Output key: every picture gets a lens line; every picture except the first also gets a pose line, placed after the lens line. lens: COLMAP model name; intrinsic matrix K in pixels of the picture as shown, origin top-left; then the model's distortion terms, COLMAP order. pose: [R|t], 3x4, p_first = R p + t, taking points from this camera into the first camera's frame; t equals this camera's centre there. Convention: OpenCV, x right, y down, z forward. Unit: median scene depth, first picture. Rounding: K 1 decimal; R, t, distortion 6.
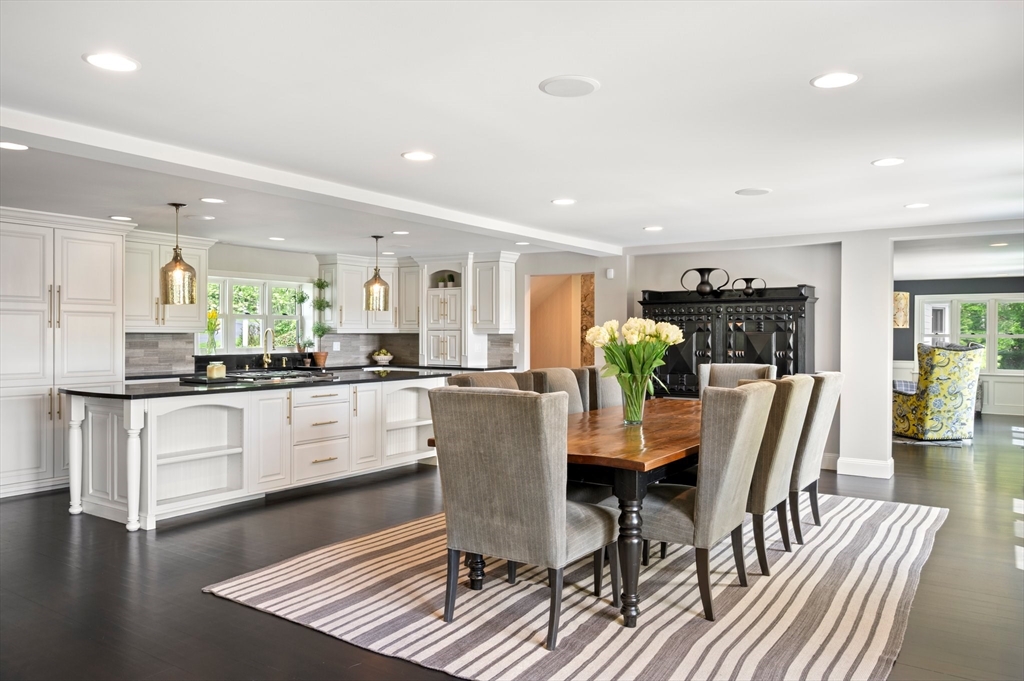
lens RADIAL K [[723.2, 0, 512.0], [0, 723.2, 340.5], [0, 0, 1]] dist [-0.000770, -0.001735]
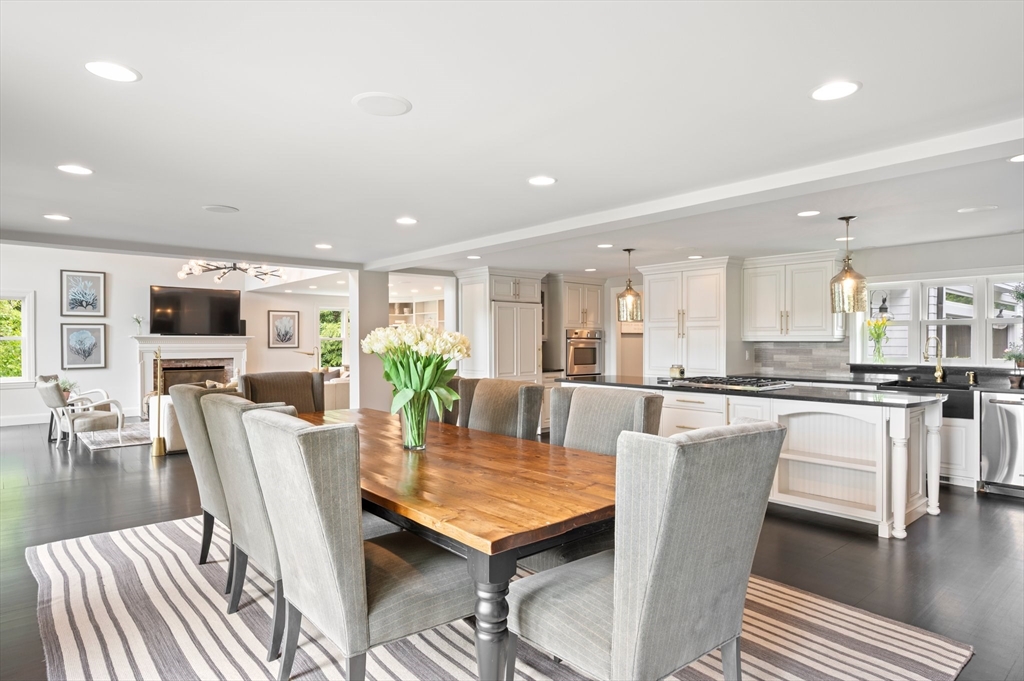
lens RADIAL K [[585.1, 0, 512.0], [0, 585.1, 340.5], [0, 0, 1]] dist [0.013265, 0.000809]
pose [[-0.263281, -0.001577, -0.964718, 0.526111], [-0.007431, 0.999972, 0.000394, -0.009022], [0.964691, 0.007272, -0.263285, 0.831363]]
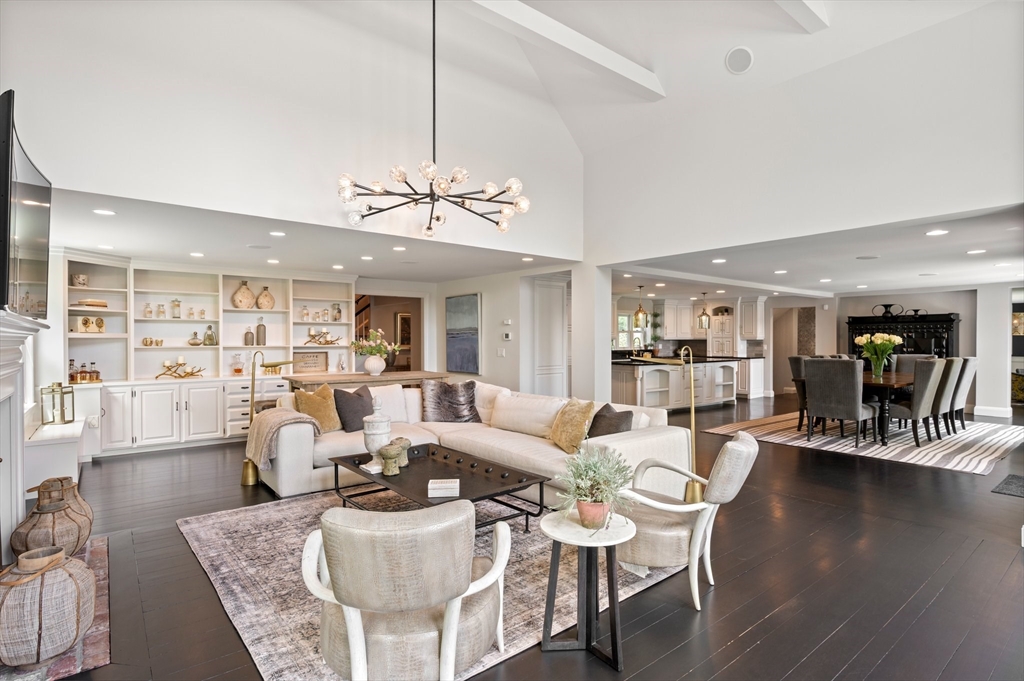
lens RADIAL K [[514.8, 0, 512.2], [0, 514.8, 344.4], [0, 0, 1]] dist [-0.001404, -0.000093]
pose [[0.954212, -0.000825, -0.299130, -0.272987], [0.000955, 1.000000, 0.000287, 0.002826], [0.299129, -0.000559, 0.954212, -0.584630]]
